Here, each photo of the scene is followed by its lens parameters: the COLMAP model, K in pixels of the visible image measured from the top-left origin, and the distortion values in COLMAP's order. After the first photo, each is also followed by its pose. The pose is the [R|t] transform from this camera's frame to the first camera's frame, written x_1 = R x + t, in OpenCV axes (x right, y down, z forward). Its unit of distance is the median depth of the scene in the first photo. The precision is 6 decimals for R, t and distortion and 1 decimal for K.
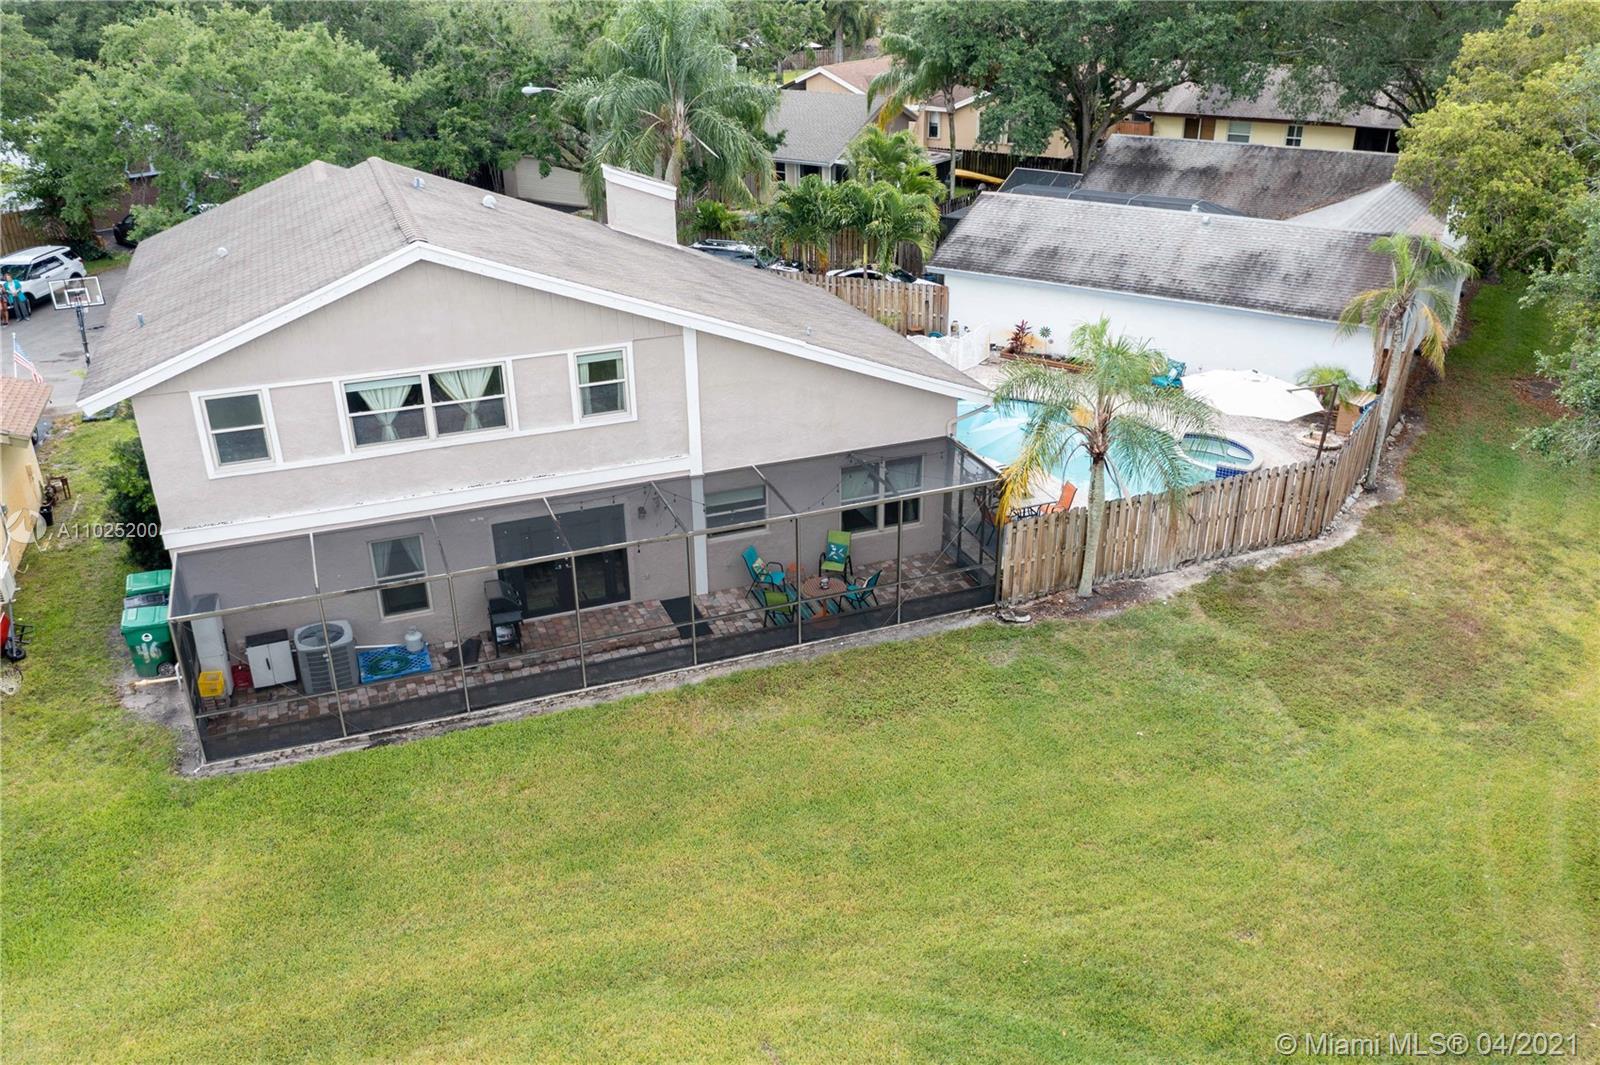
lens RADIAL K [[1261.6, 0, 800.0], [0, 1261.6, 532.5], [0, 0, 1]] dist [-0.025846, 0.014562]
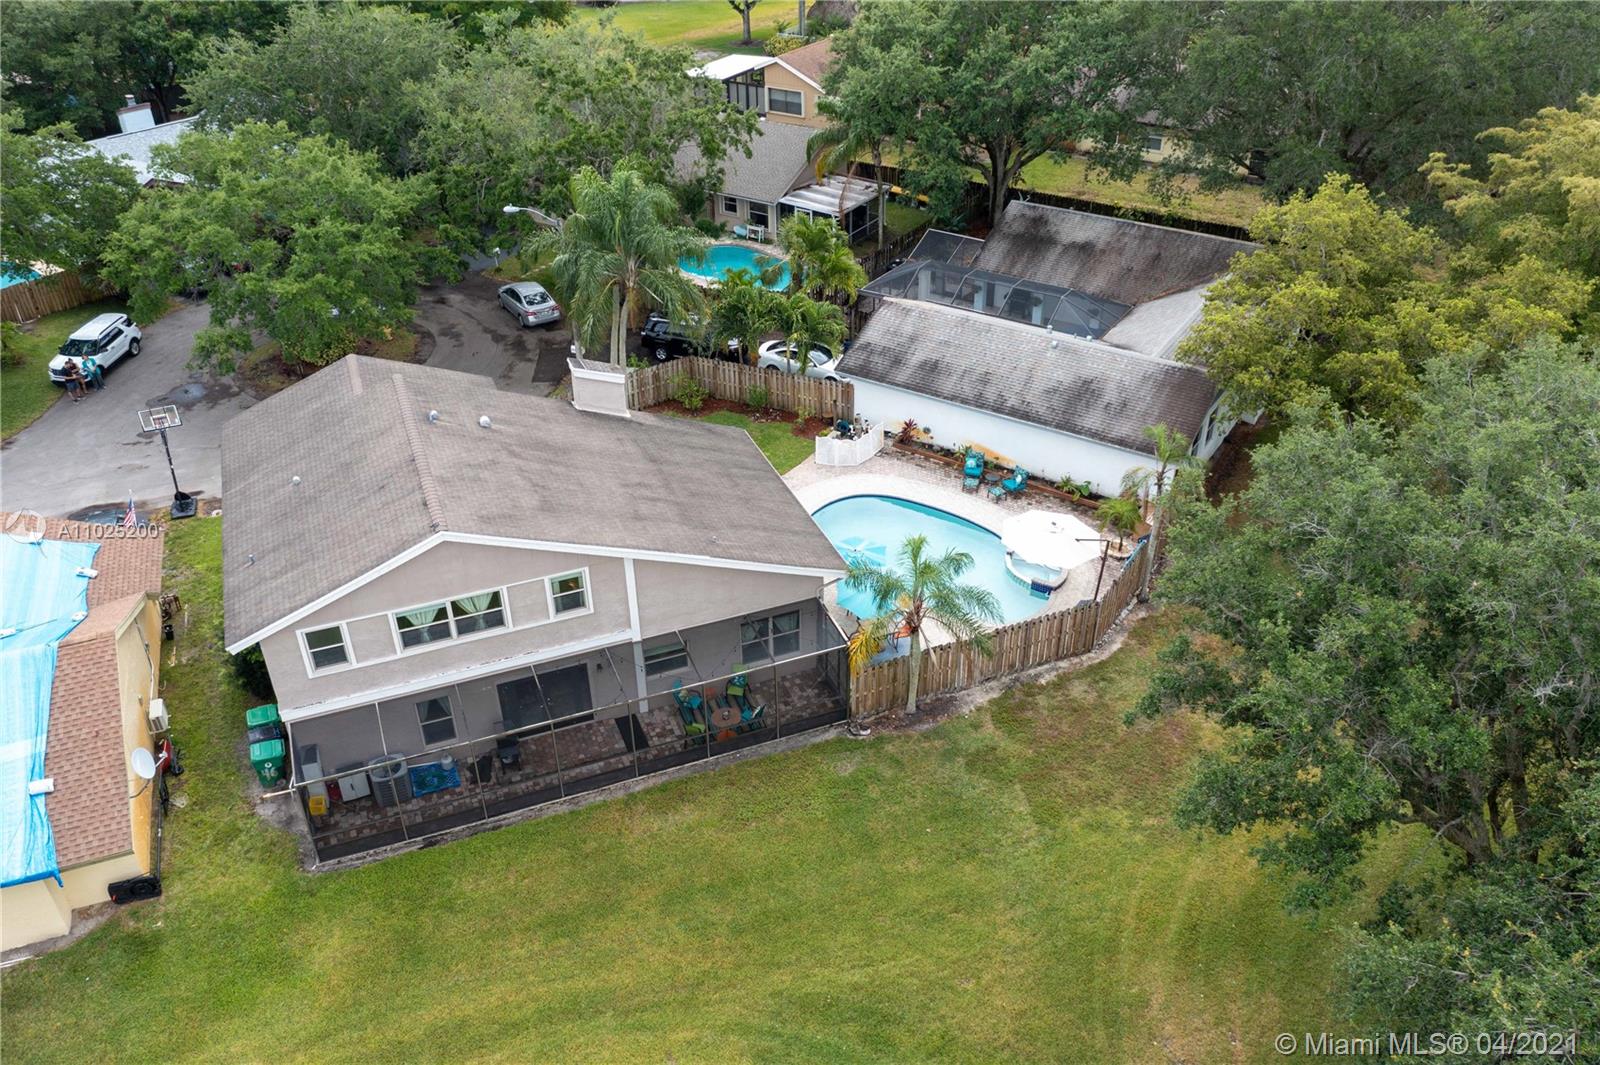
lens RADIAL K [[1261.6, 0, 800.0], [0, 1261.6, 532.5], [0, 0, 1]] dist [-0.025846, 0.014562]
pose [[0.999985, -0.004608, 0.002971, 0.109474], [0.004161, 0.990724, 0.135827, -0.394604], [-0.003569, -0.135812, 0.990728, -0.448351]]
